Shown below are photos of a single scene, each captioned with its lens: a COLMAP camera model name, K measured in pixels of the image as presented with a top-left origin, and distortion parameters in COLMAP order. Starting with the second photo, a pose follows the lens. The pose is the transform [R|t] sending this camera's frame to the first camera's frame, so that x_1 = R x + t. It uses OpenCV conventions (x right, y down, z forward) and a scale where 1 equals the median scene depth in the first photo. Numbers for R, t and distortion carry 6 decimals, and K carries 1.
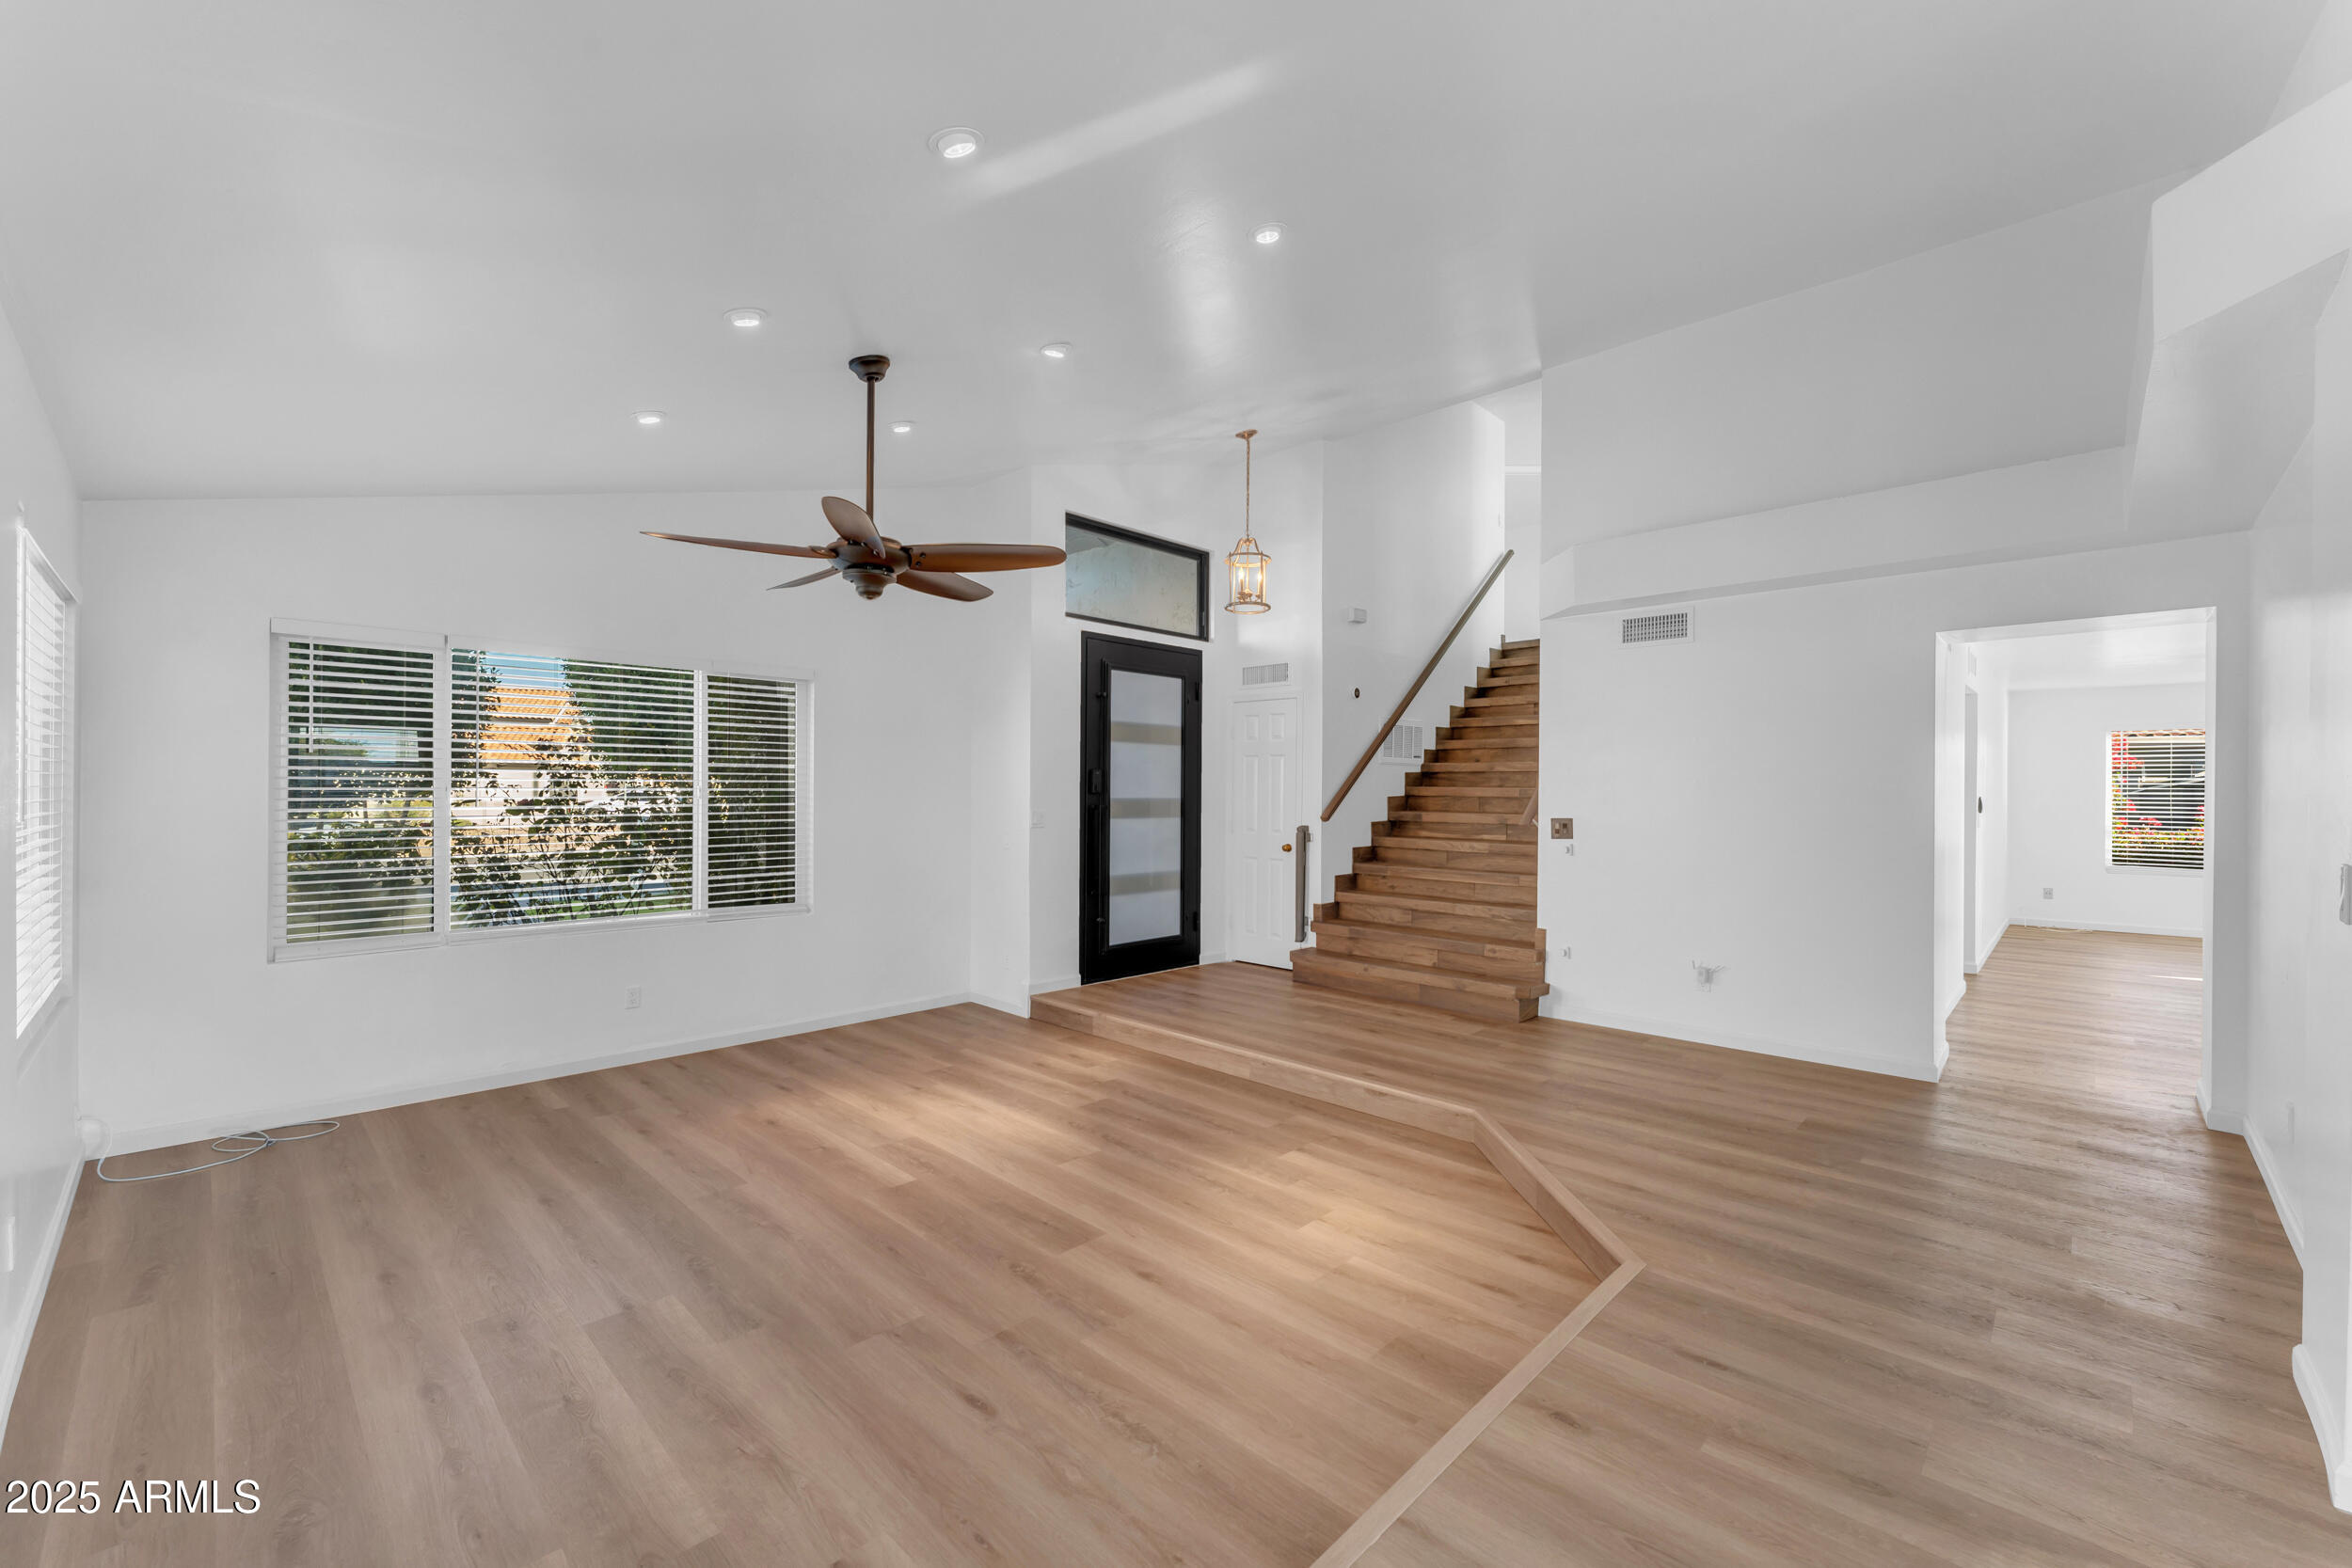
lens RADIAL K [[944.4, 0, 1175.4], [0, 944.4, 794.6], [0, 0, 1]] dist [-0.001030, -0.000214]
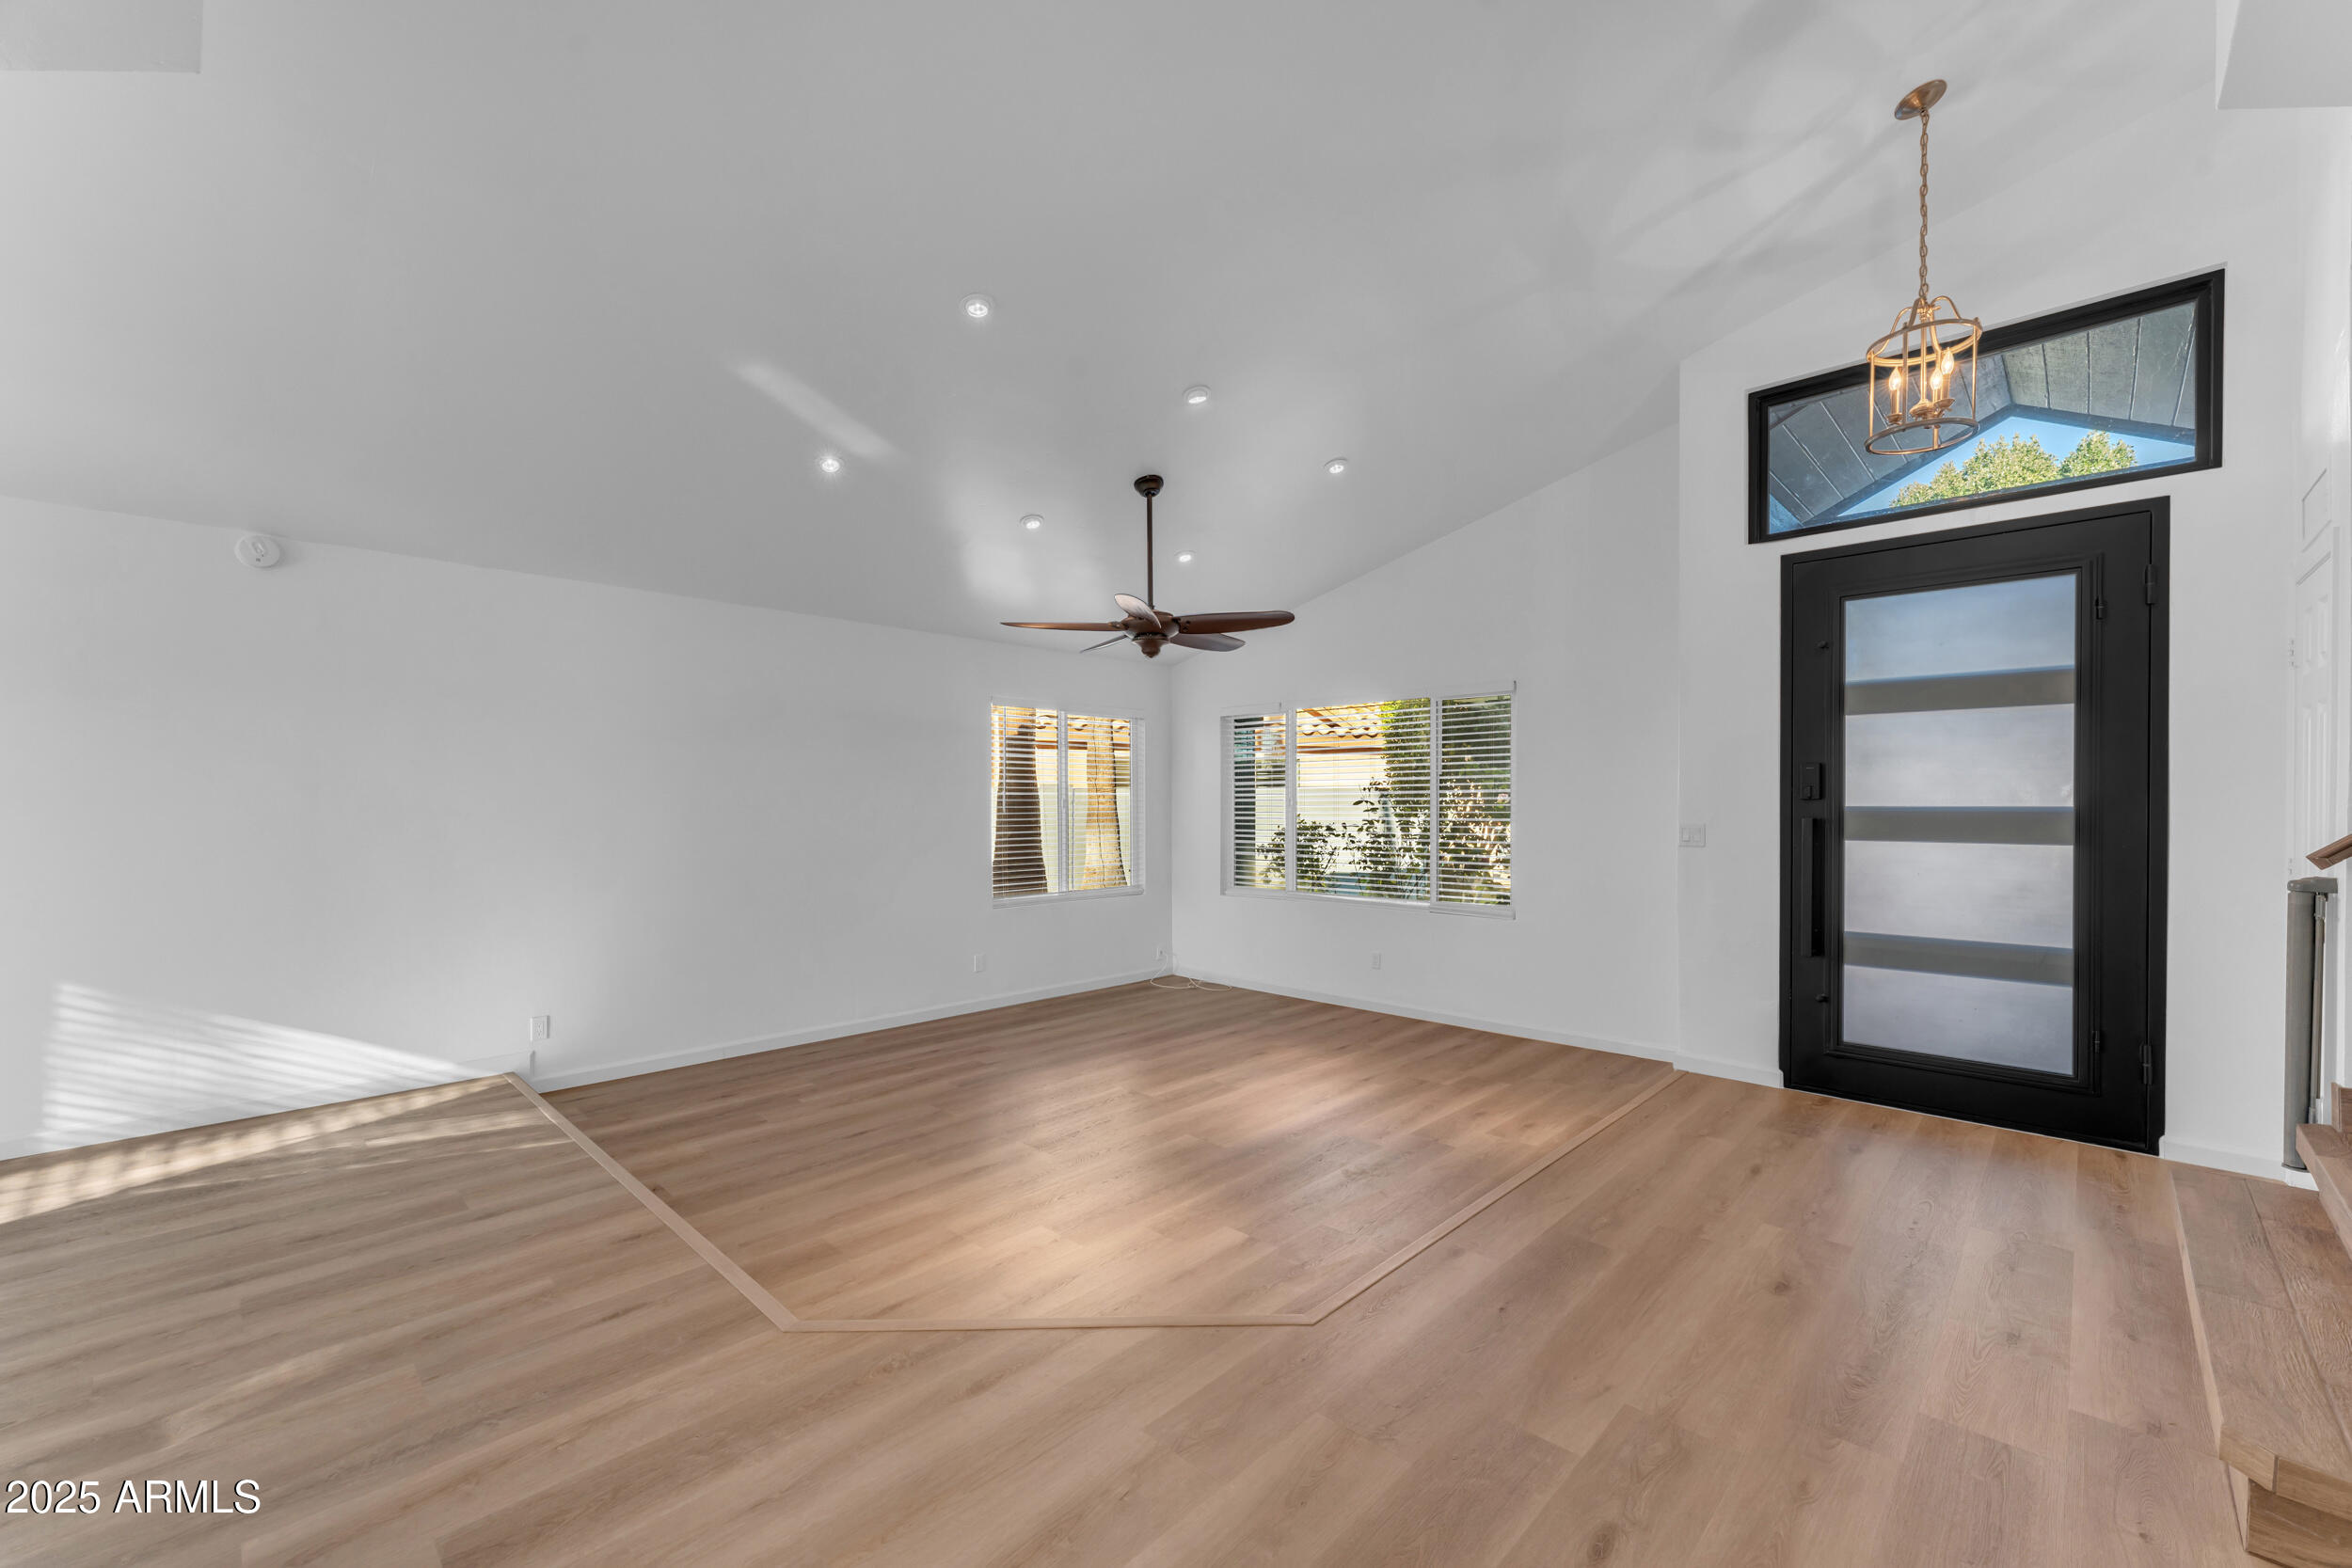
lens RADIAL K [[961.2, 0, 1170.4], [0, 961.2, 795.4], [0, 0, 1]] dist [0.000984, 0.000487]
pose [[-0.004782, -0.012137, -0.999915, 0.654701], [-0.000147, 0.999926, -0.012136, 0.004831], [0.999989, 0.000089, -0.004784, 0.638933]]
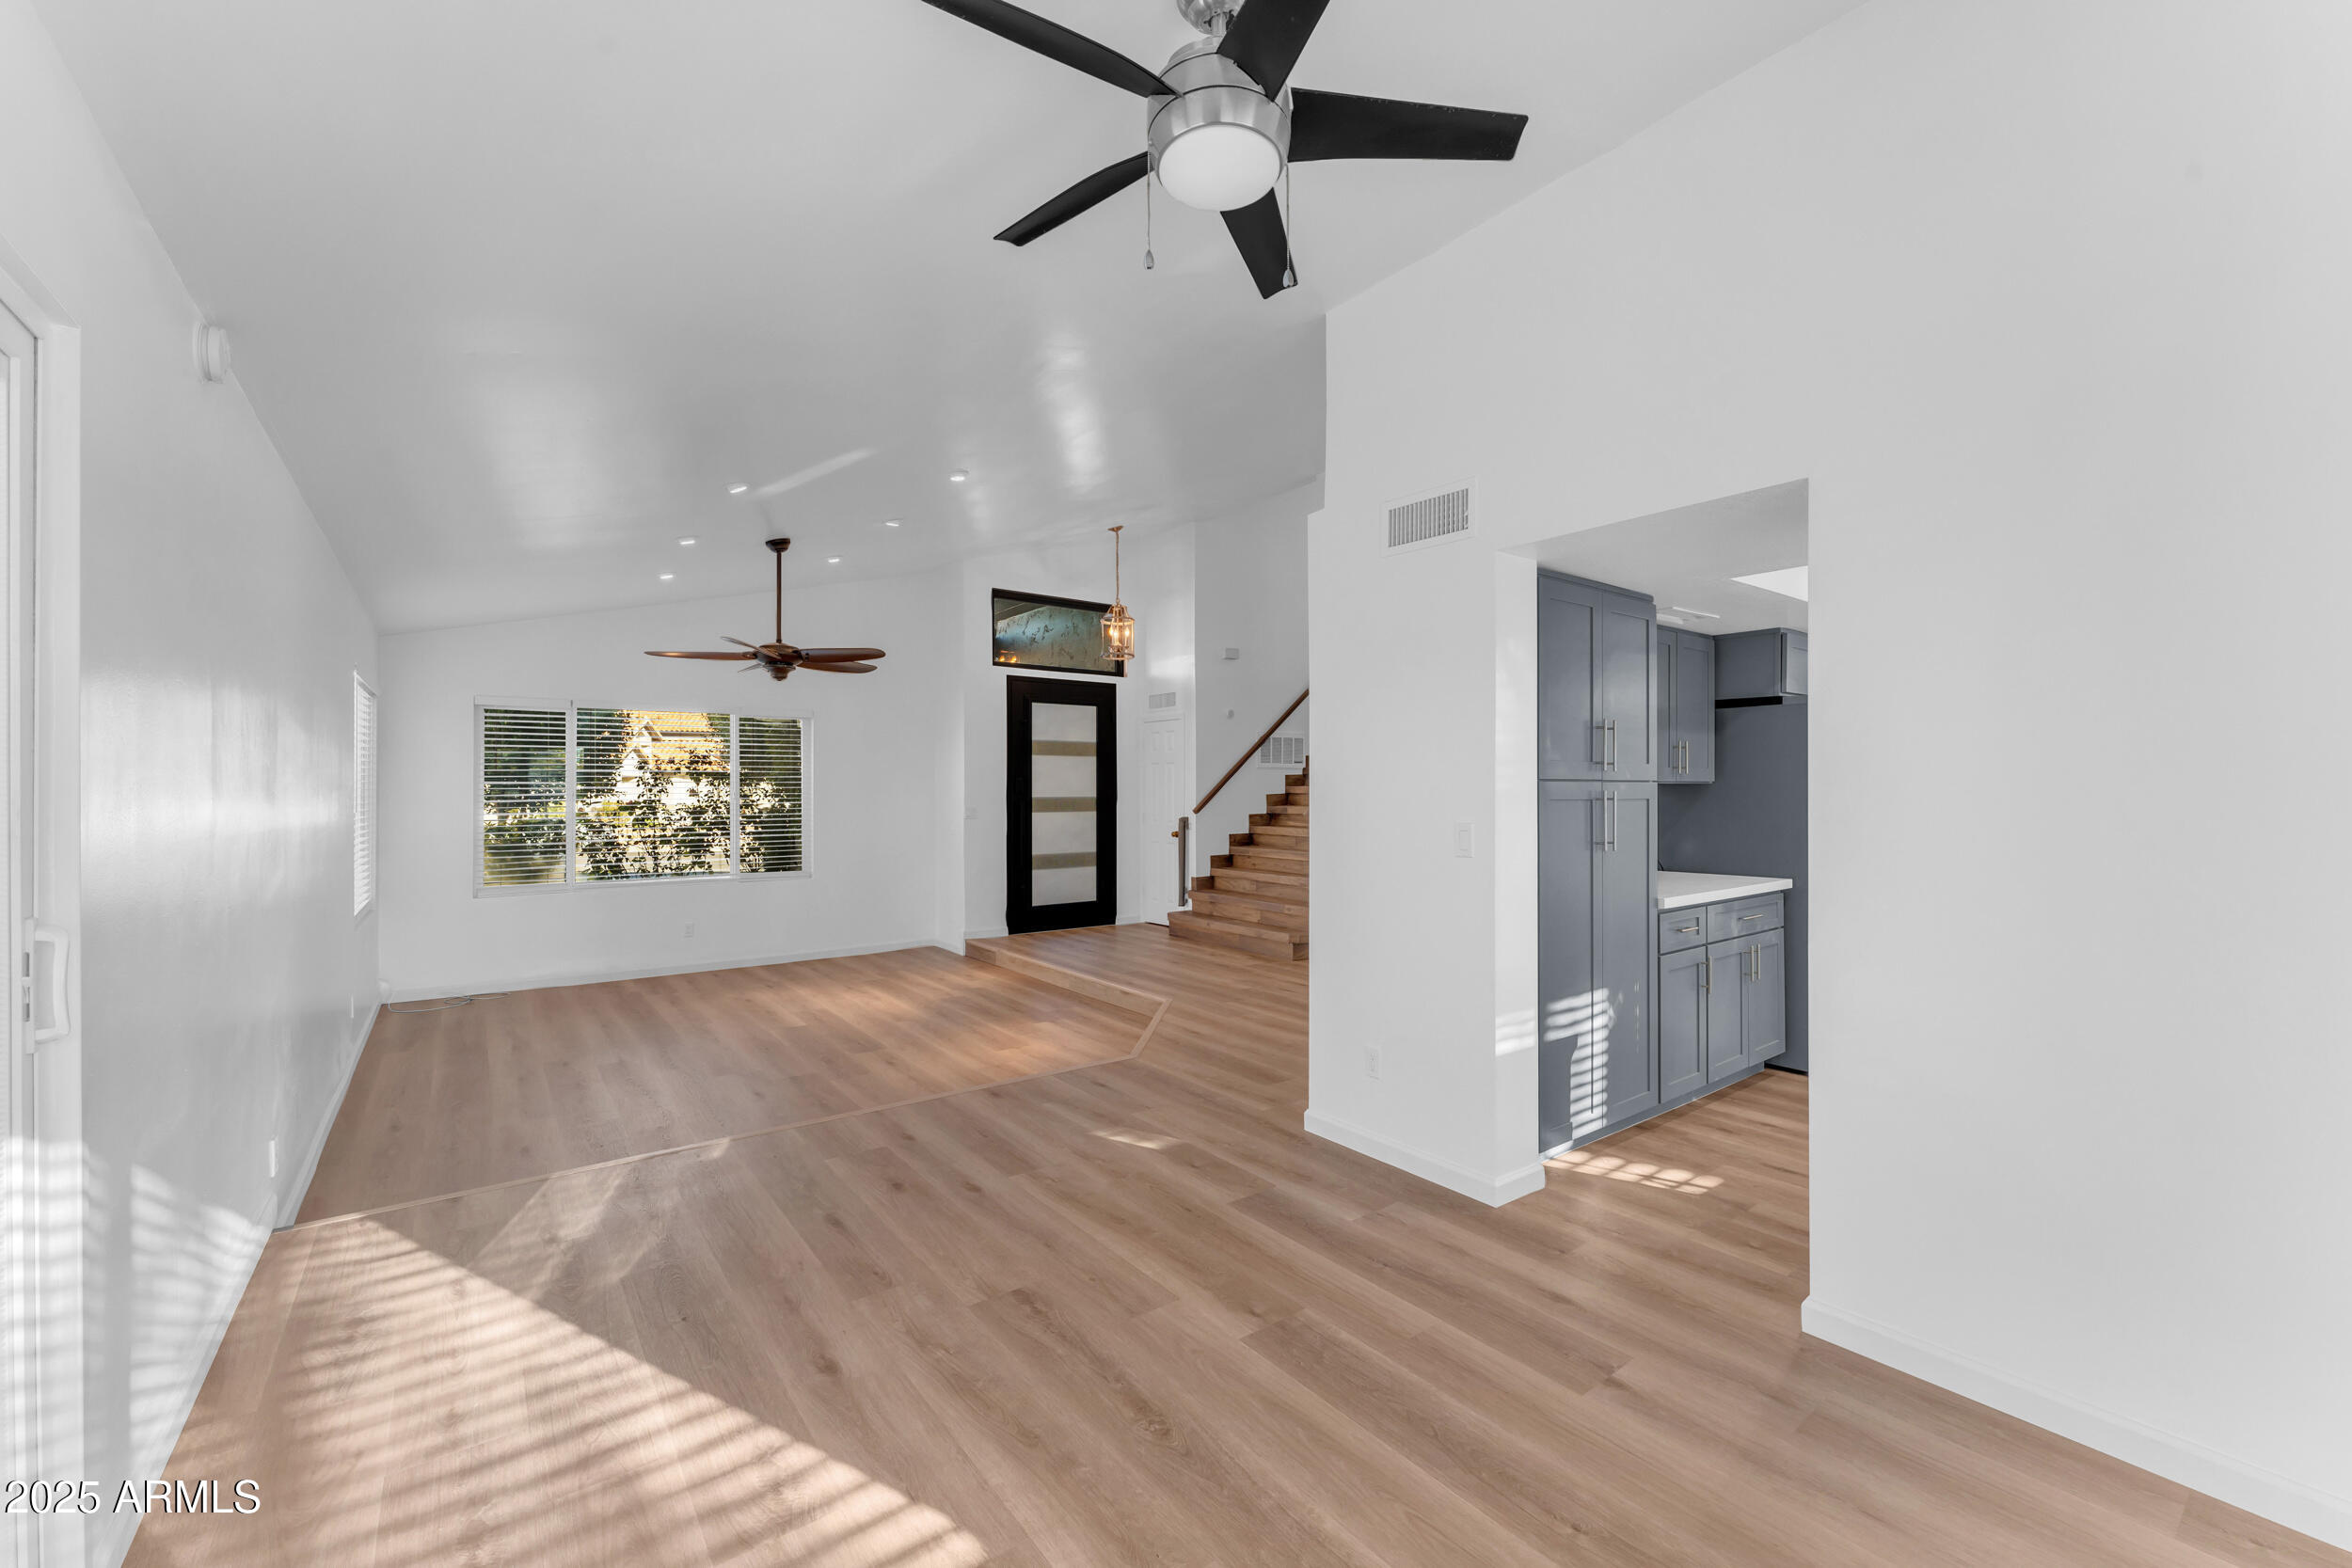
lens RADIAL K [[941.0, 0, 1181.7], [0, 941.0, 785.8], [0, 0, 1]] dist [-0.001236, -0.000357]
pose [[0.988426, -0.010445, -0.151346, 0.399966], [0.009038, 0.999909, -0.009978, 0.003073], [0.151437, 0.008495, 0.988430, -0.346747]]
